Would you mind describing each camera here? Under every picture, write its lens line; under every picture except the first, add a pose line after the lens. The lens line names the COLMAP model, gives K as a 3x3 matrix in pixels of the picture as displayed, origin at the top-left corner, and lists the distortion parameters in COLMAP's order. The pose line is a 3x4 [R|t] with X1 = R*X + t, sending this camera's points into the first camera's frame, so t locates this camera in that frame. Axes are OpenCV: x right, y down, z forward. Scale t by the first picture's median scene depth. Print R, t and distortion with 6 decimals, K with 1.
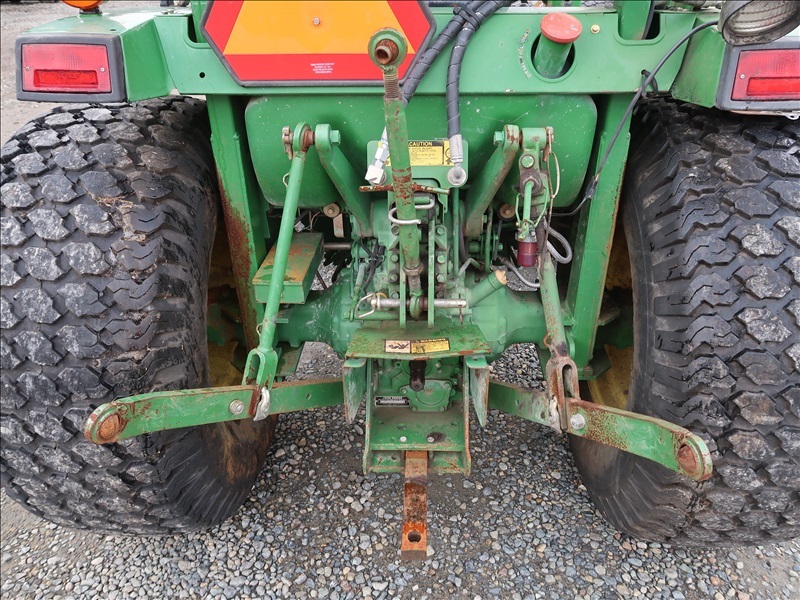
lens RADIAL K [[616.2, 0, 400.0], [0, 616.2, 300.0], [0, 0, 1]] dist [-0.011196, -0.000928]
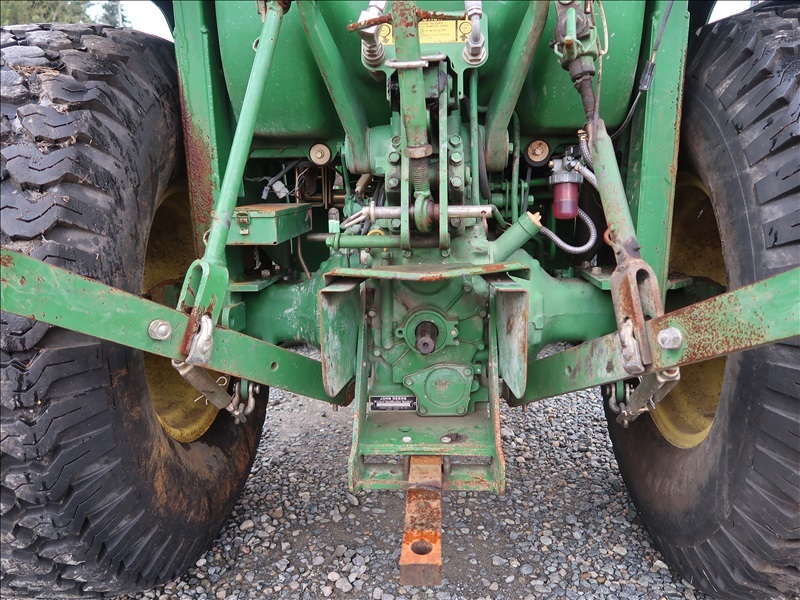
lens RADIAL K [[616.2, 0, 400.0], [0, 616.2, 300.0], [0, 0, 1]] dist [-0.011196, -0.000928]
pose [[0.999744, 0.001201, -0.022613, 0.012572], [-0.007611, 0.958322, -0.285587, 0.265050], [0.021327, 0.285686, 0.958086, 0.271247]]
